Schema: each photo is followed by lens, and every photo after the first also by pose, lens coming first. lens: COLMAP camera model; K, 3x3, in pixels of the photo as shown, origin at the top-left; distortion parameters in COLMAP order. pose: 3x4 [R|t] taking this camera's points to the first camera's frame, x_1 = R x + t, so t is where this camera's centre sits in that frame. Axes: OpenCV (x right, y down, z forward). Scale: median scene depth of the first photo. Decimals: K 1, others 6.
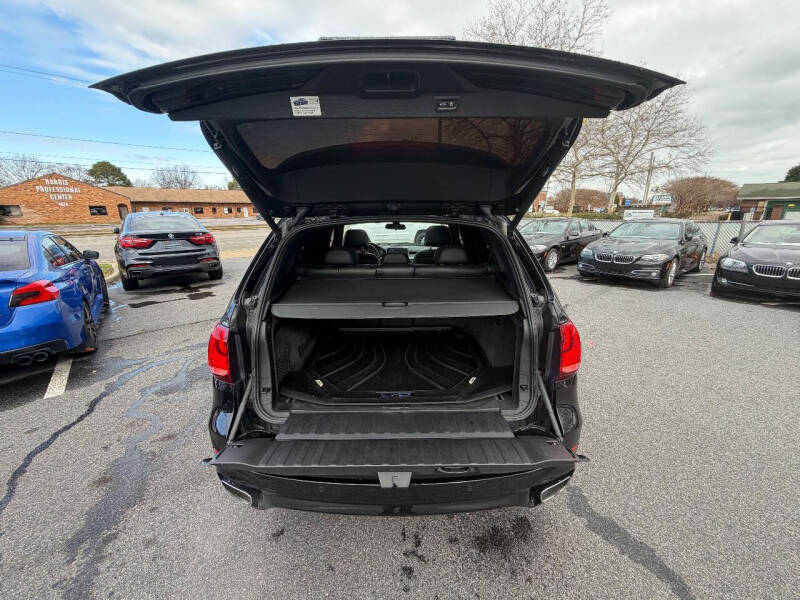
lens RADIAL K [[316.8, 0, 393.1], [0, 316.8, 298.0], [0, 0, 1]] dist [-0.002172, -0.000829]
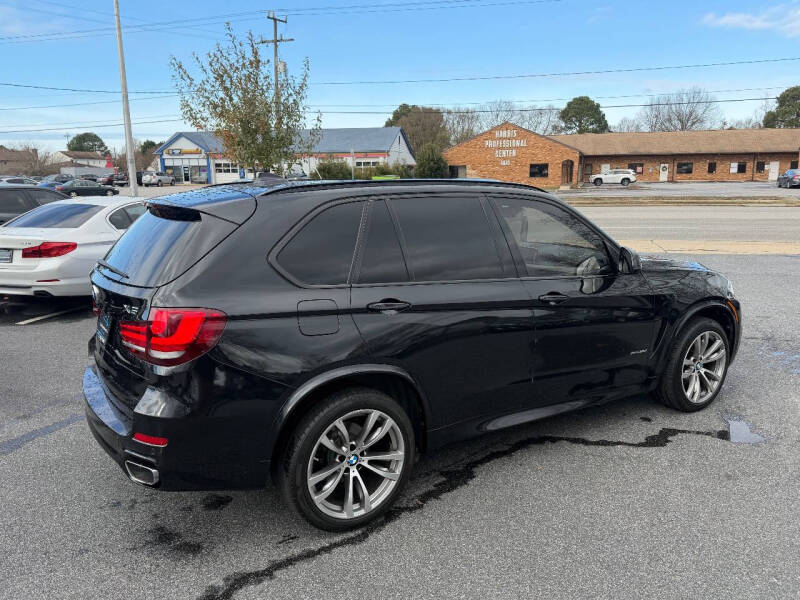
lens RADIAL K [[613.0, 0, 401.7], [0, 613.0, 296.8], [0, 0, 1]] dist [0.057544, -0.041371]
pose [[0.549056, 0.163580, -0.819621, 0.651563], [-0.215358, 0.975235, 0.050371, -0.056485], [0.807563, 0.148855, 0.570687, 0.122212]]
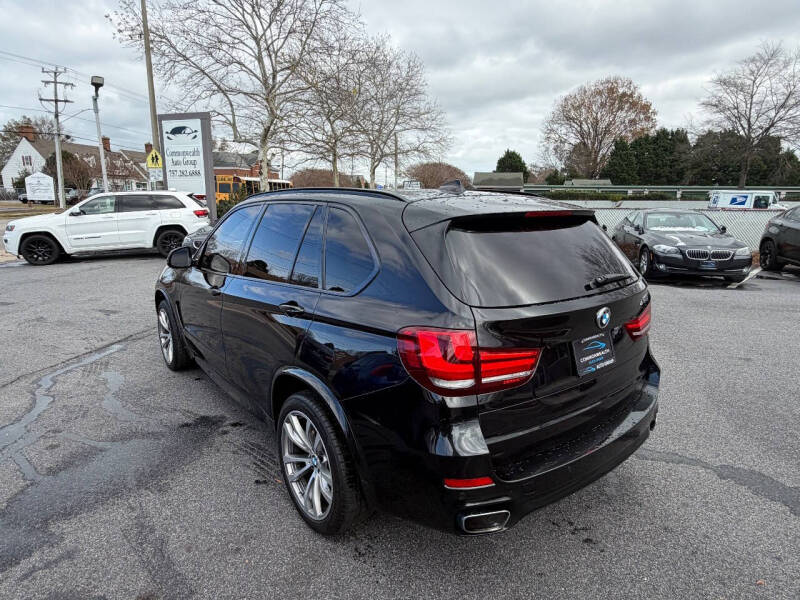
lens RADIAL K [[482.1, 0, 383.9], [0, 482.1, 295.4], [0, 0, 1]] dist [0.006925, -0.006157]
pose [[0.789110, -0.112826, 0.603801, -0.381165], [0.152437, 0.988206, -0.014565, -0.005637], [-0.595037, 0.103535, 0.797002, 0.012324]]
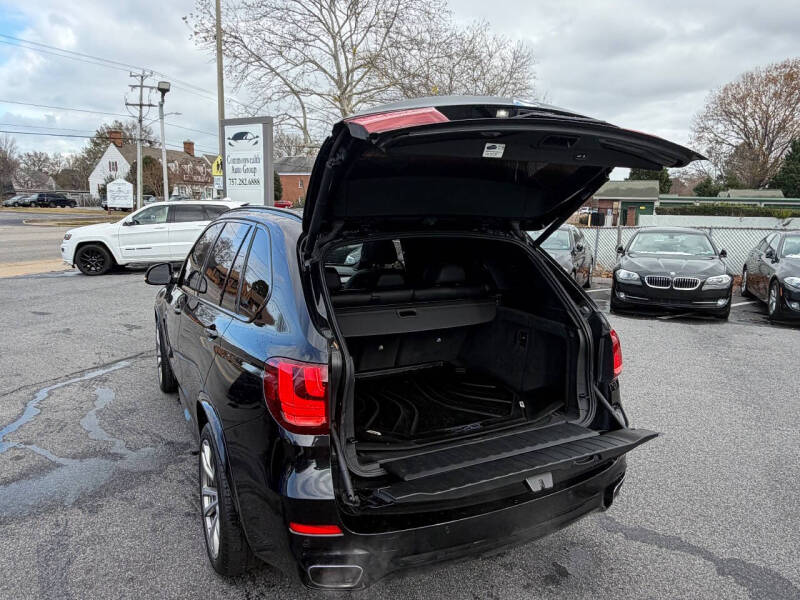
lens RADIAL K [[568.0, 0, 386.3], [0, 568.0, 297.0], [0, 0, 1]] dist [-0.004289, 0.003074]
pose [[0.889609, -0.050862, 0.453882, -0.262156], [0.098262, 0.991822, -0.081451, 0.013236], [-0.446028, 0.117059, 0.887331, -0.106497]]
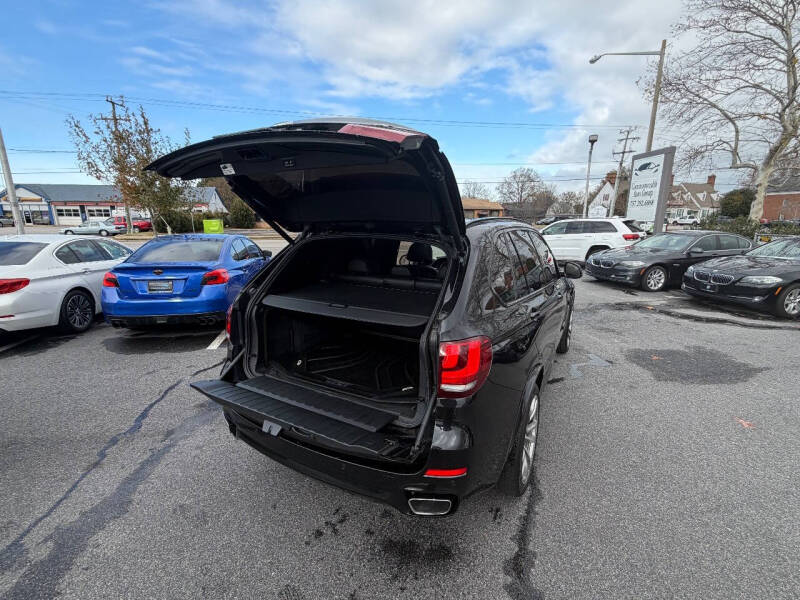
lens RADIAL K [[357.3, 0, 396.9], [0, 357.3, 298.3], [0, 0, 1]] dist [-0.002322, 0.000395]
pose [[0.871440, 0.113526, -0.477184, 0.232478], [-0.137741, 0.990340, -0.015934, -0.005023], [0.470766, 0.079613, 0.878659, -0.026617]]
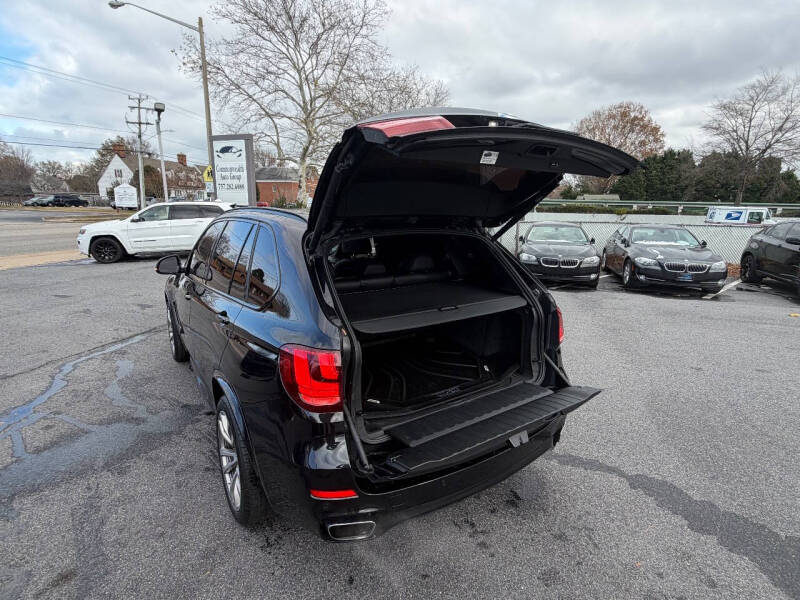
lens RADIAL K [[417.1, 0, 393.0], [0, 417.1, 299.9], [0, 0, 1]] dist [0.000569, -0.000721]
pose [[0.826262, -0.101990, 0.553975, -0.264056], [0.126252, 0.991982, -0.005676, -0.007334], [-0.548954, 0.074630, 0.832514, -0.033036]]
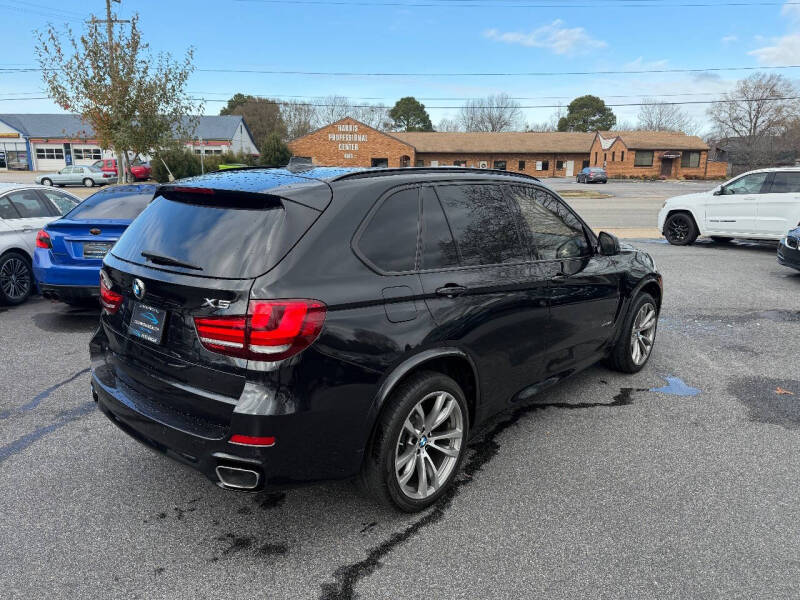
lens RADIAL K [[579.8, 0, 399.9], [0, 579.8, 297.8], [0, 0, 1]] dist [0.067915, -0.083450]
pose [[0.748629, 0.157772, -0.643942, 0.499479], [-0.188389, 0.981858, 0.021549, -0.011656], [0.635660, 0.105180, 0.764770, -0.019511]]
